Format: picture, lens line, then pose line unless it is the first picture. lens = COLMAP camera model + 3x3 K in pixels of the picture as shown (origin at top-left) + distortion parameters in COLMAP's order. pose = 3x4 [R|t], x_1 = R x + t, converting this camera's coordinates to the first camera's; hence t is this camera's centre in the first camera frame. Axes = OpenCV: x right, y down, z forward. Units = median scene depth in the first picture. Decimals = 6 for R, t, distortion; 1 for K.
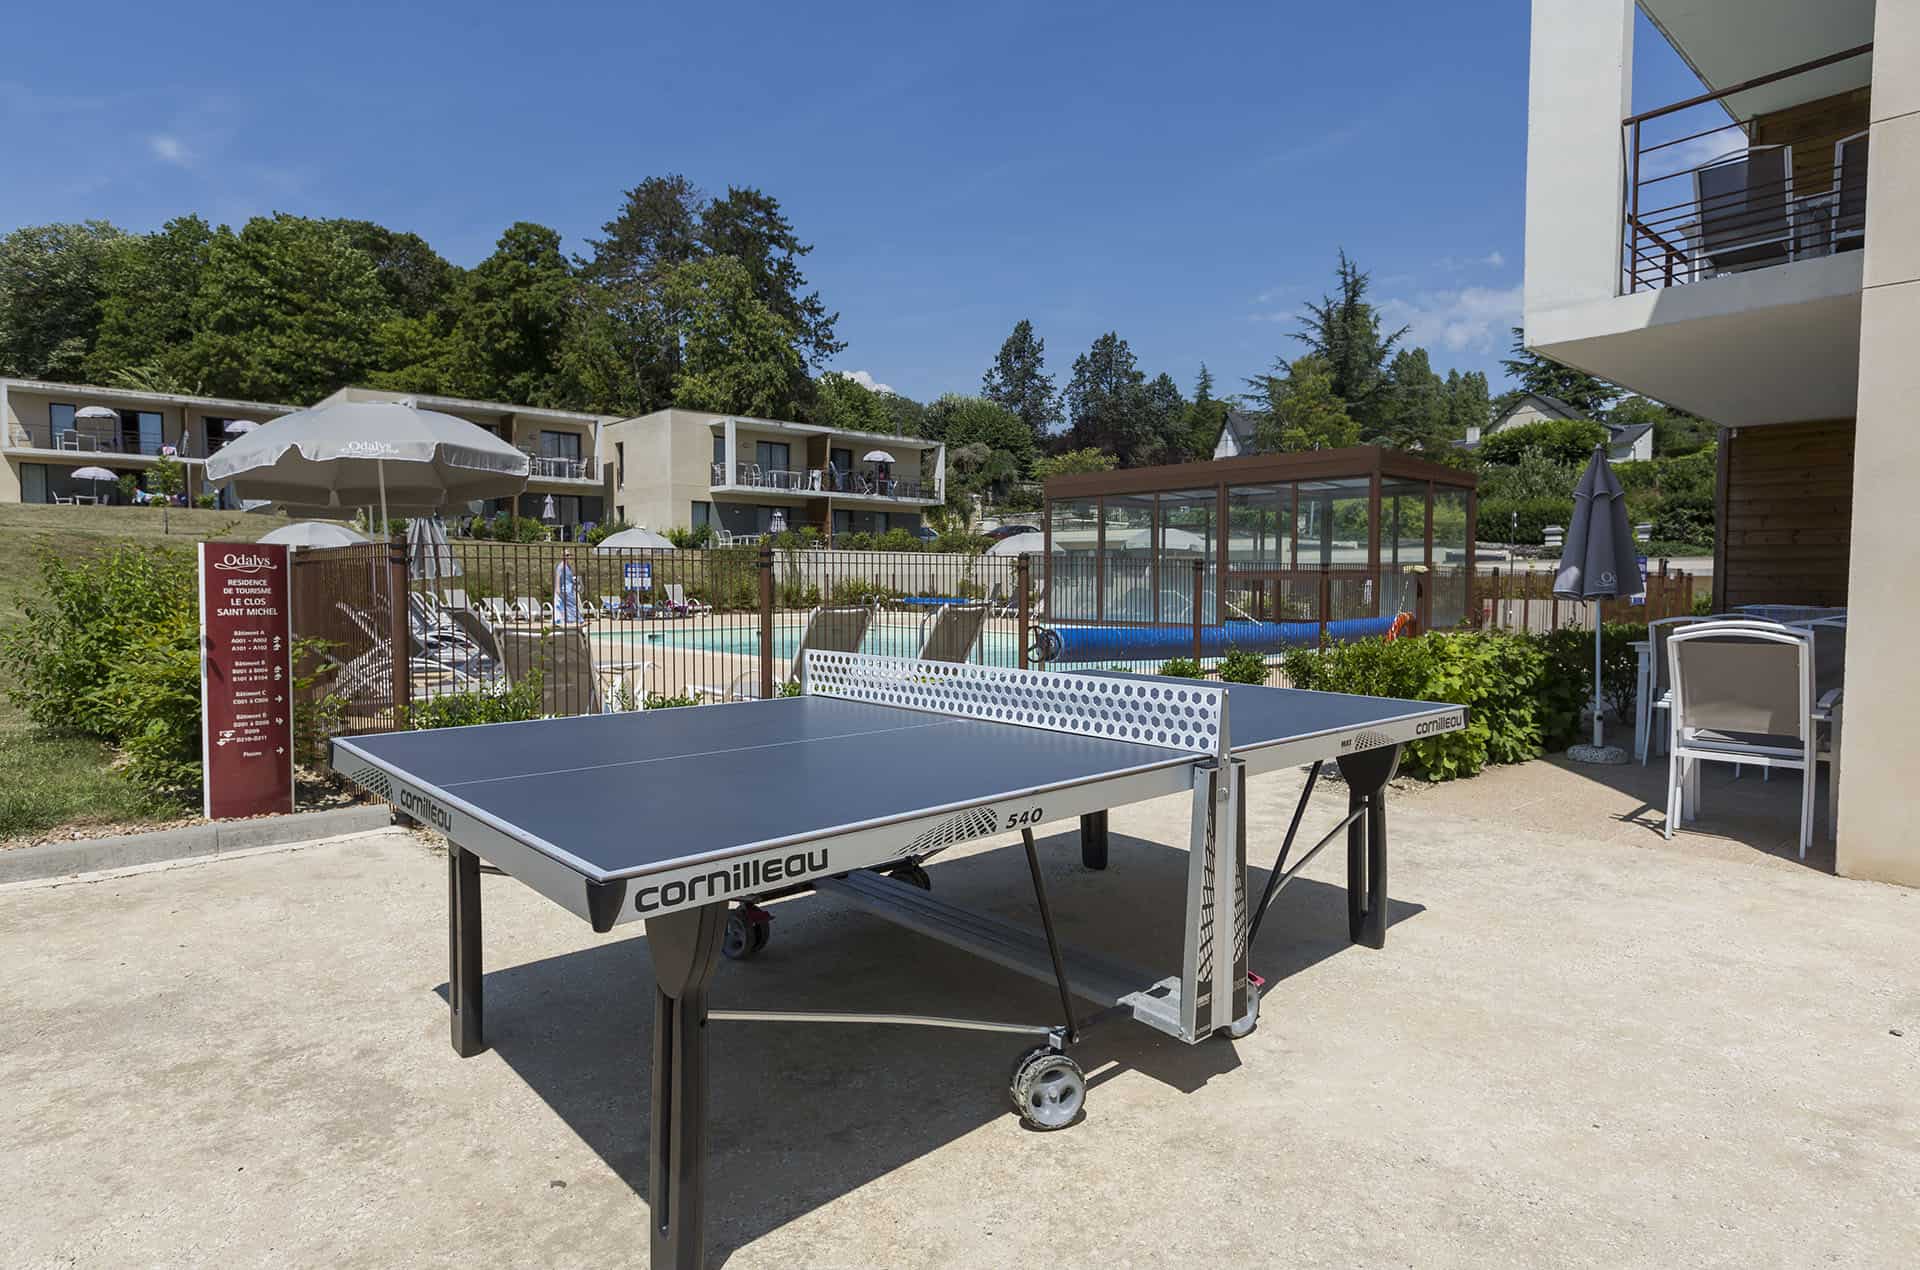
lens RADIAL K [[1021.9, 0, 960.0], [0, 1021.9, 635.0], [0, 0, 1]] dist [0.018895, -0.000416]
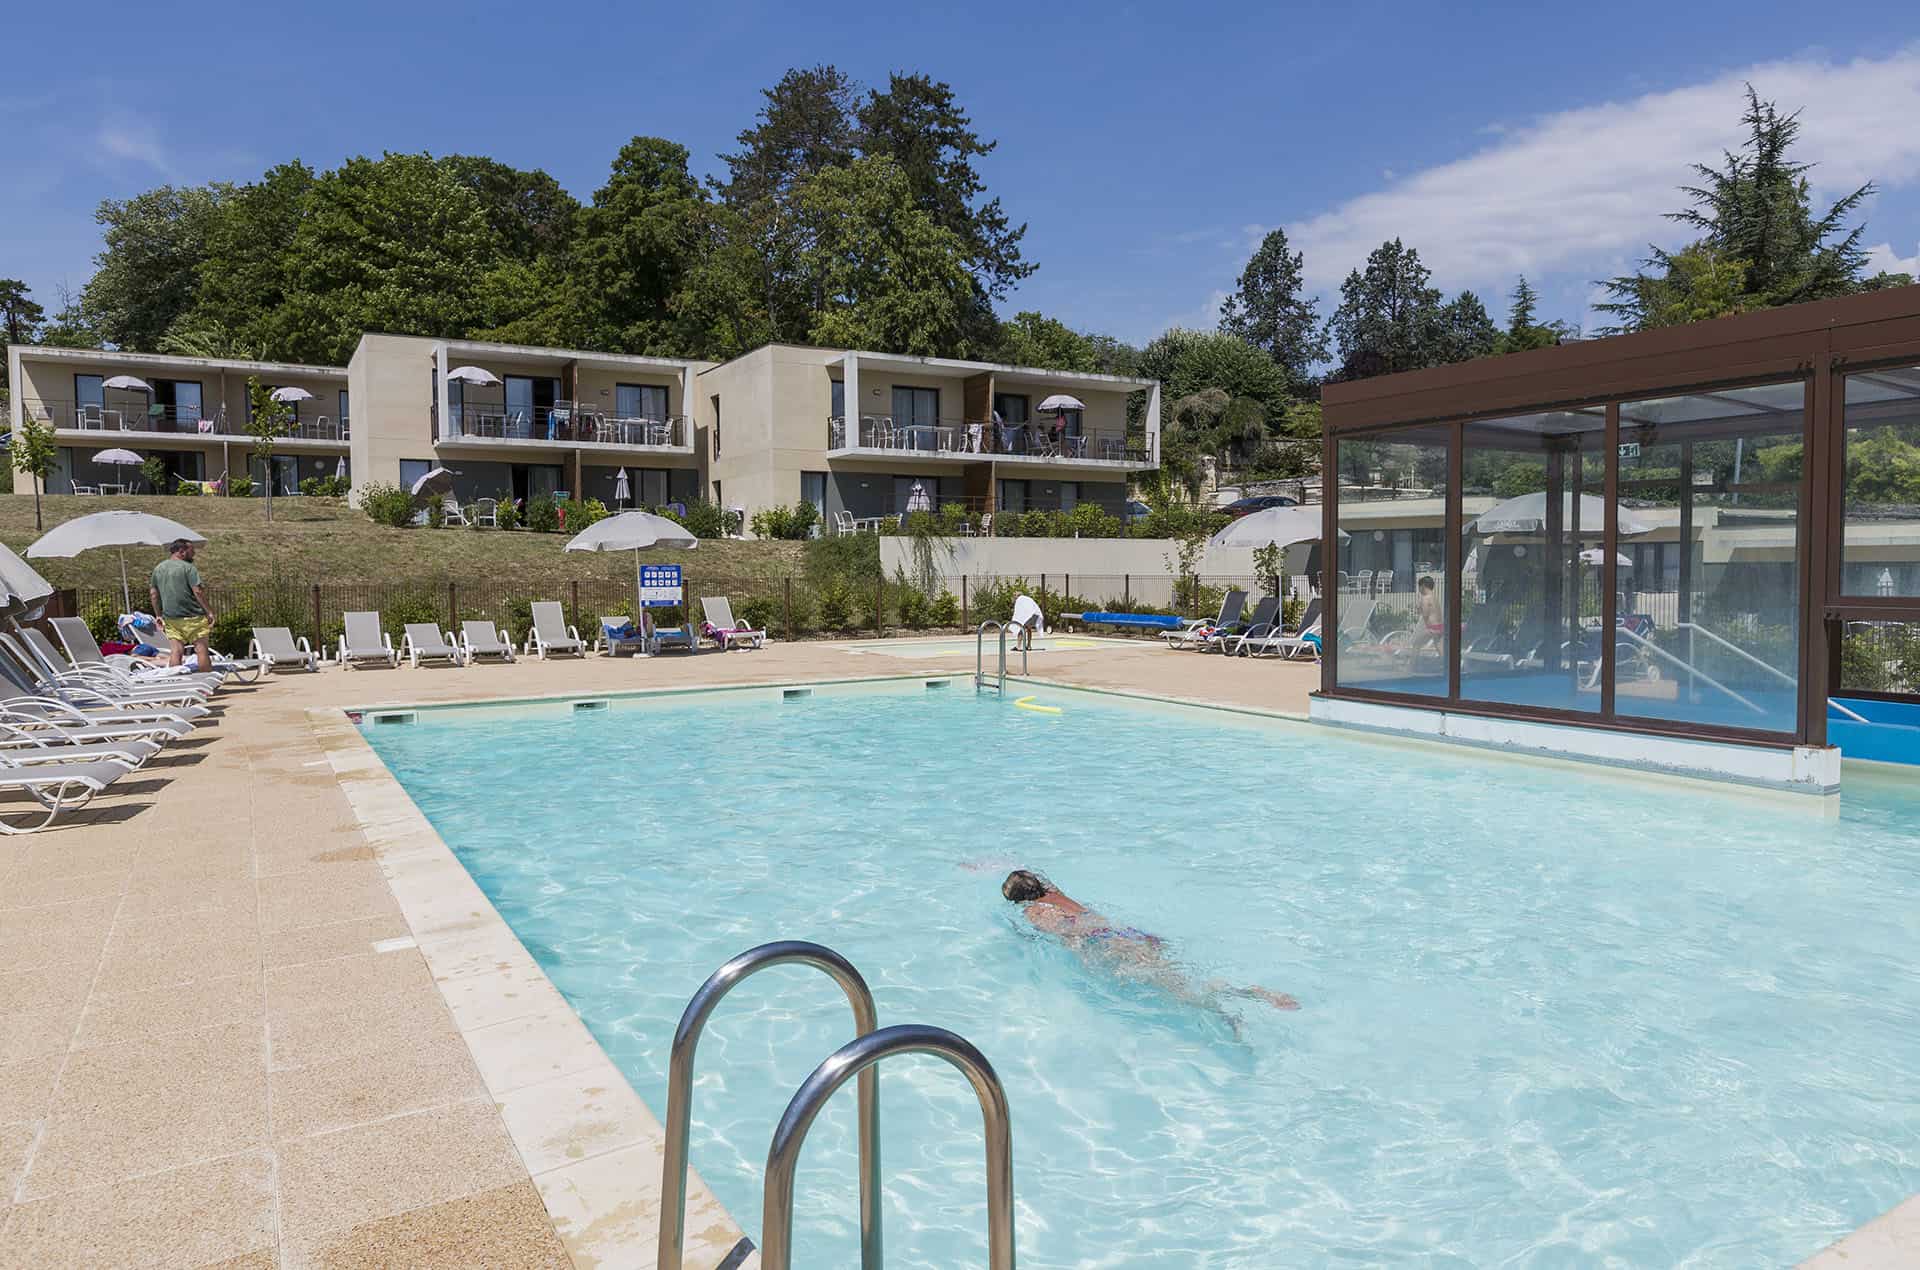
lens RADIAL K [[1199.8, 0, 986.0], [0, 1199.8, 628.1], [0, 0, 1]] dist [0.019489, 0.000123]
pose [[0.984895, -0.001772, -0.173146, 0.006832], [0.001243, 0.999994, -0.003164, -0.010738], [0.173151, 0.002901, 0.984891, 0.114980]]
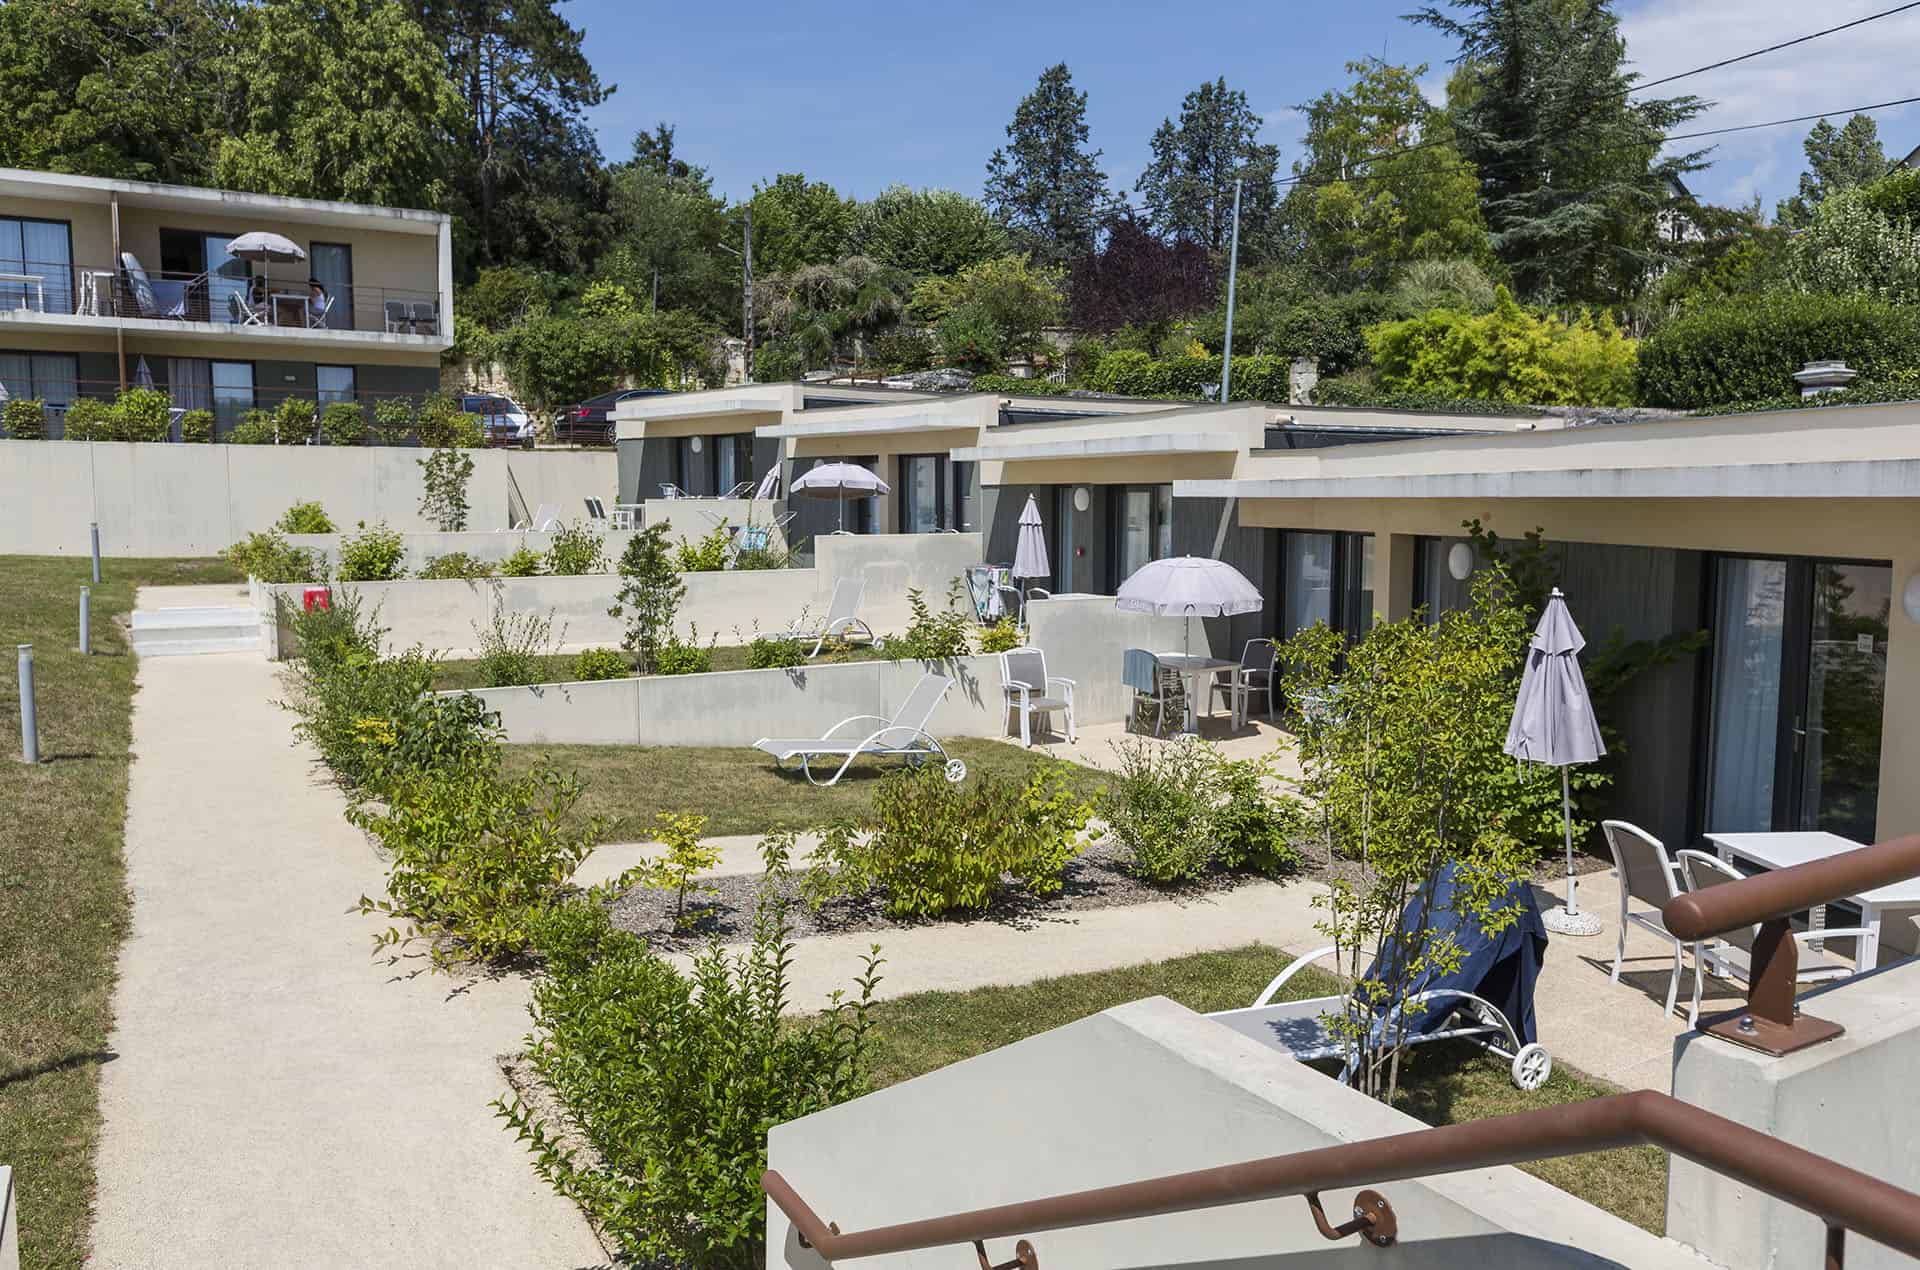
lens RADIAL K [[1353.4, 0, 960.0], [0, 1353.4, 635.0], [0, 0, 1]] dist [0.036894, 0.000217]
pose [[0.983237, 0.013652, -0.181821, 0.234935], [-0.004382, 0.998674, 0.051292, -0.016927], [0.182280, -0.049635, 0.981993, 0.273680]]
